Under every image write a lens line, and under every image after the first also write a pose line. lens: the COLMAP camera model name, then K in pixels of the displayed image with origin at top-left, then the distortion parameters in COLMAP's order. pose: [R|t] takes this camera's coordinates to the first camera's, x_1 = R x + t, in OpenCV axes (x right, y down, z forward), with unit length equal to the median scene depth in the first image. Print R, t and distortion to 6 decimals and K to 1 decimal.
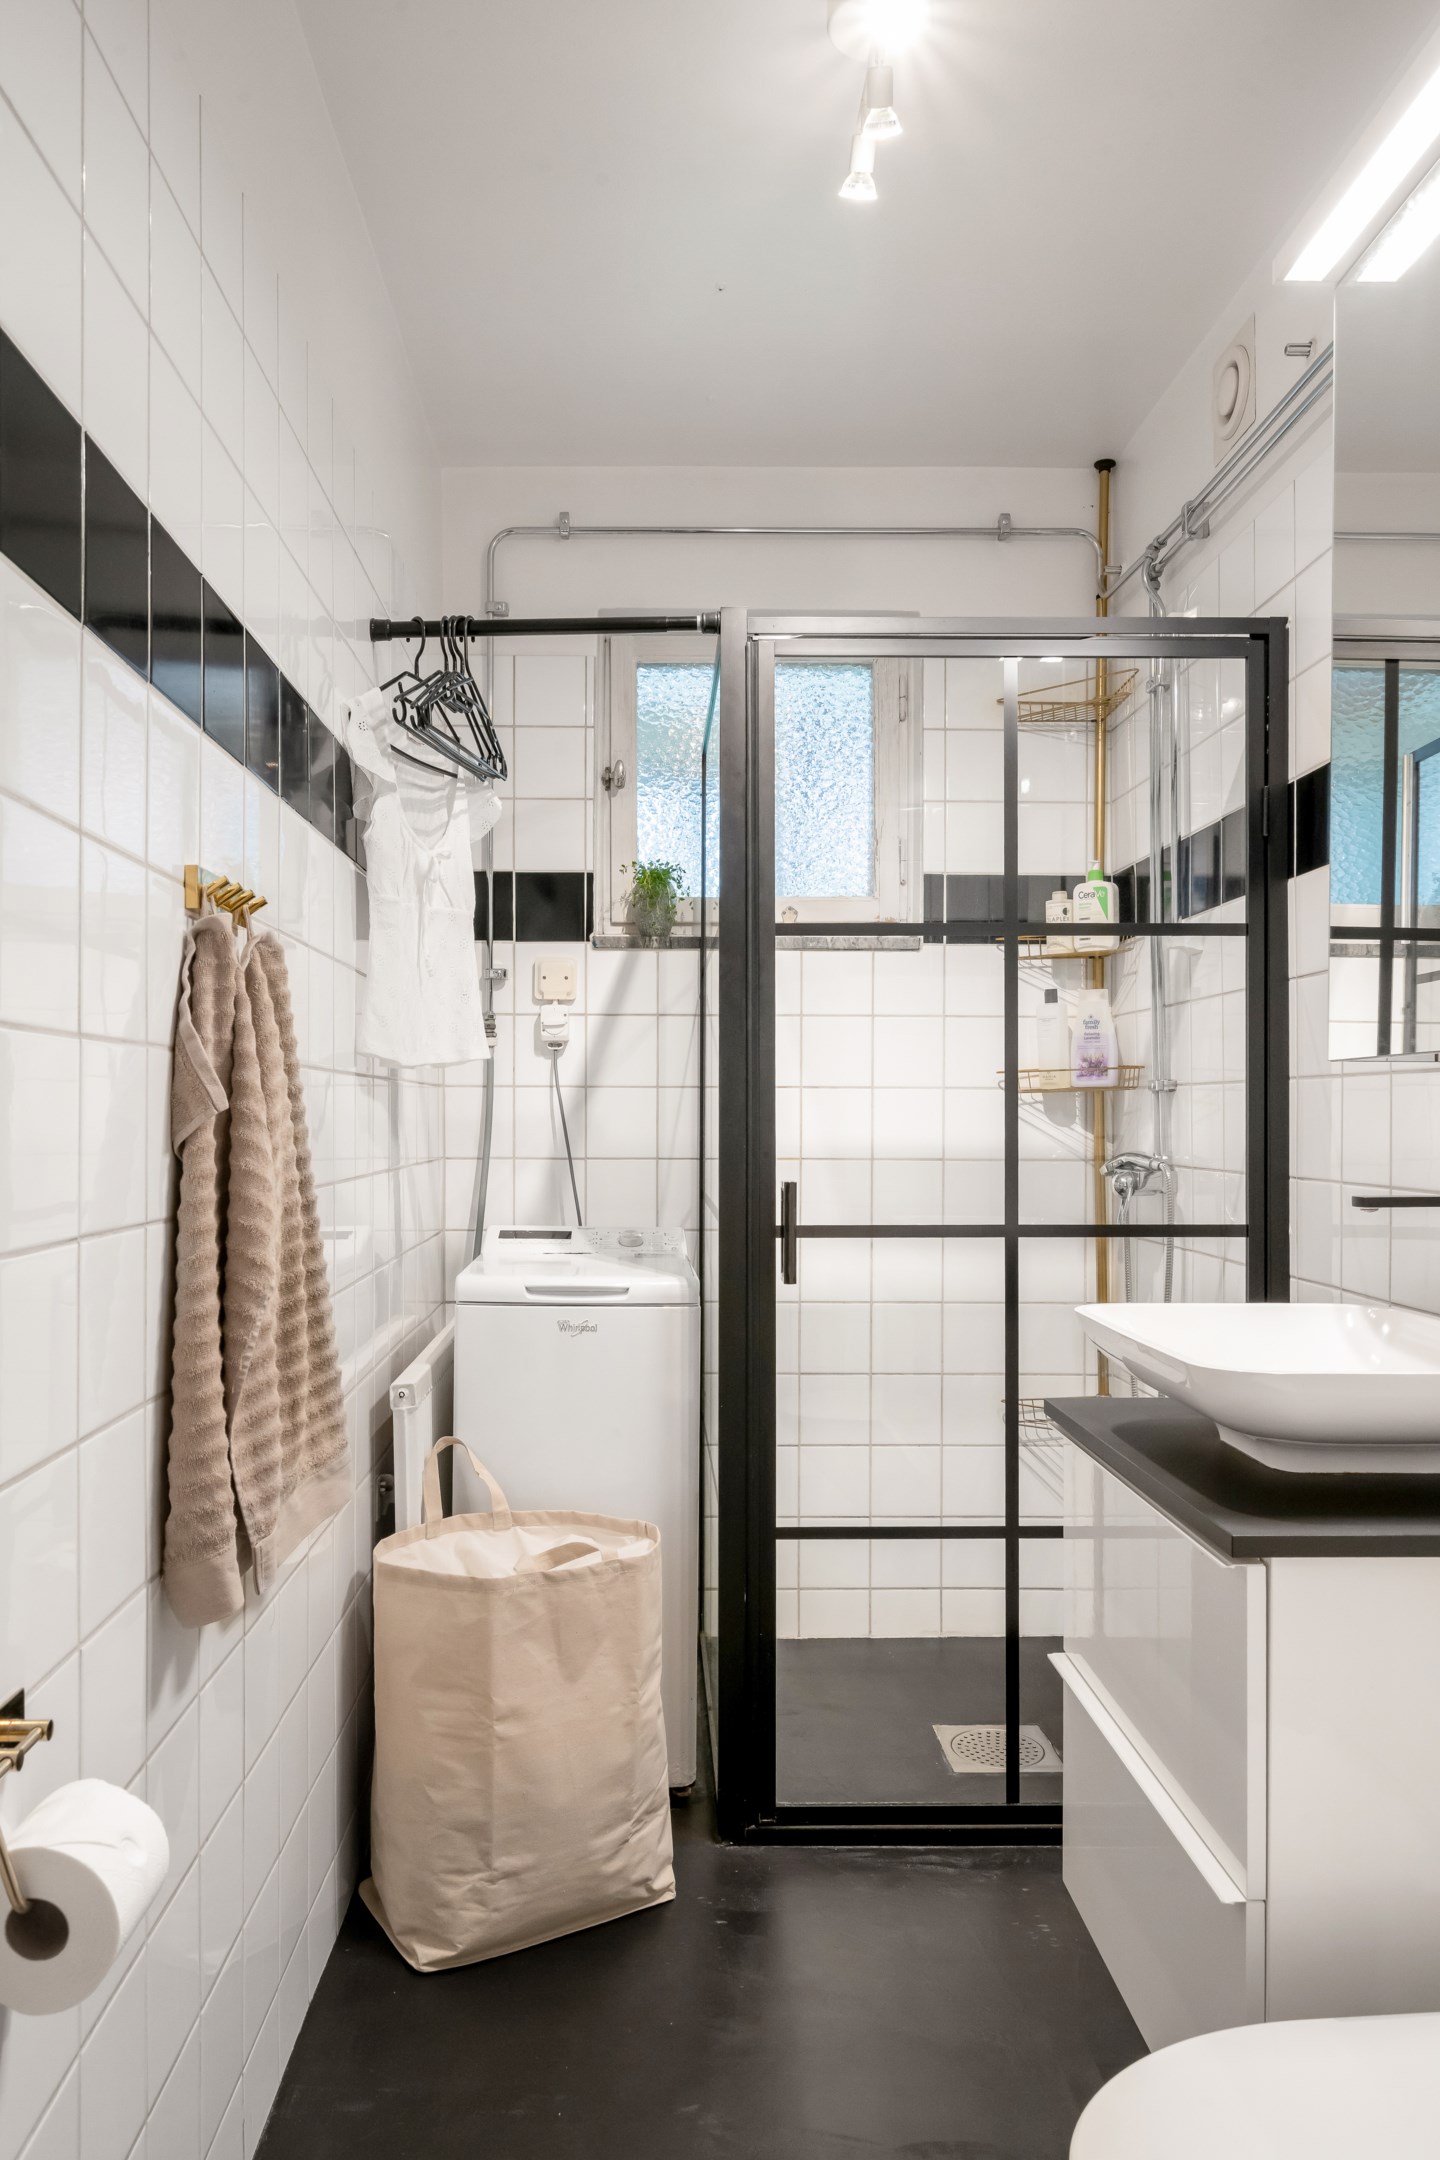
lens RADIAL K [[1615.7, 0, 720.0], [0, 1615.7, 1080.0], [0, 0, 1]] dist [0.001238, 0.001343]
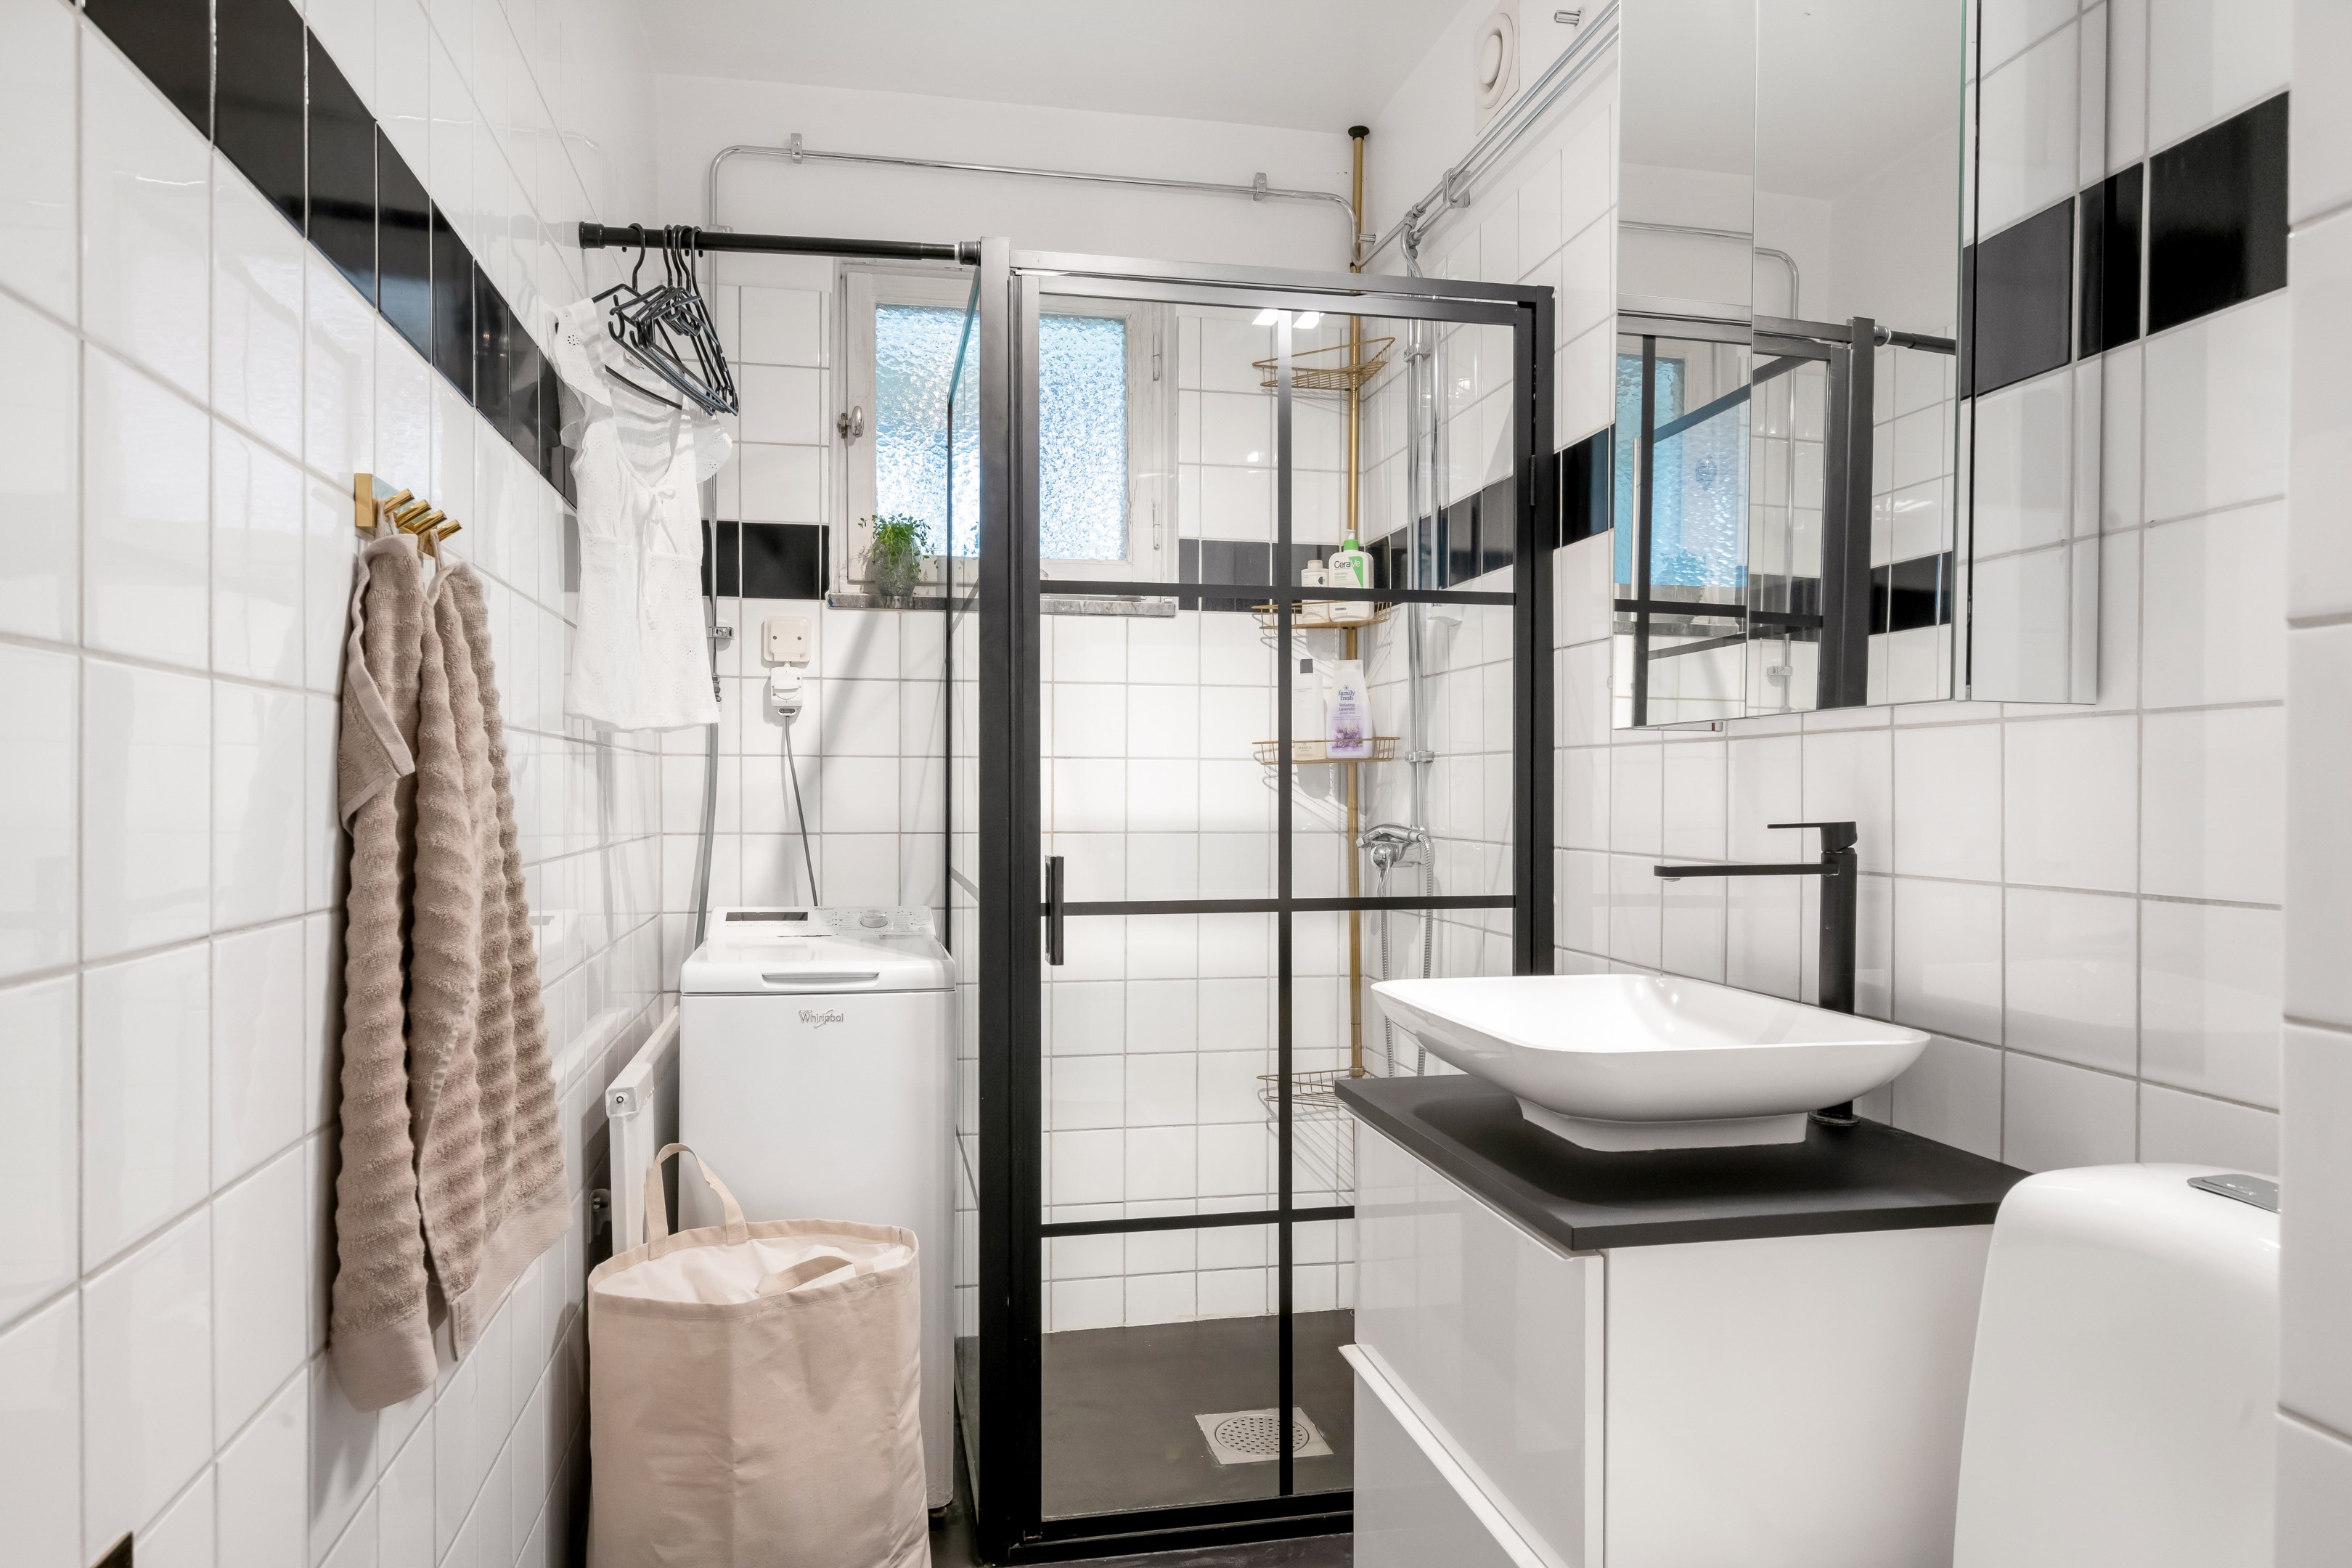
lens RADIAL K [[1473.3, 0, 1176.0], [0, 1473.3, 784.0], [0, 0, 1]] dist [-0.001208, 0.000963]
pose [[0.980903, 0.000918, 0.194493, -0.054354], [-0.003480, 0.999912, 0.012833, 0.009820], [-0.194464, -0.013265, 0.980820, 0.148121]]
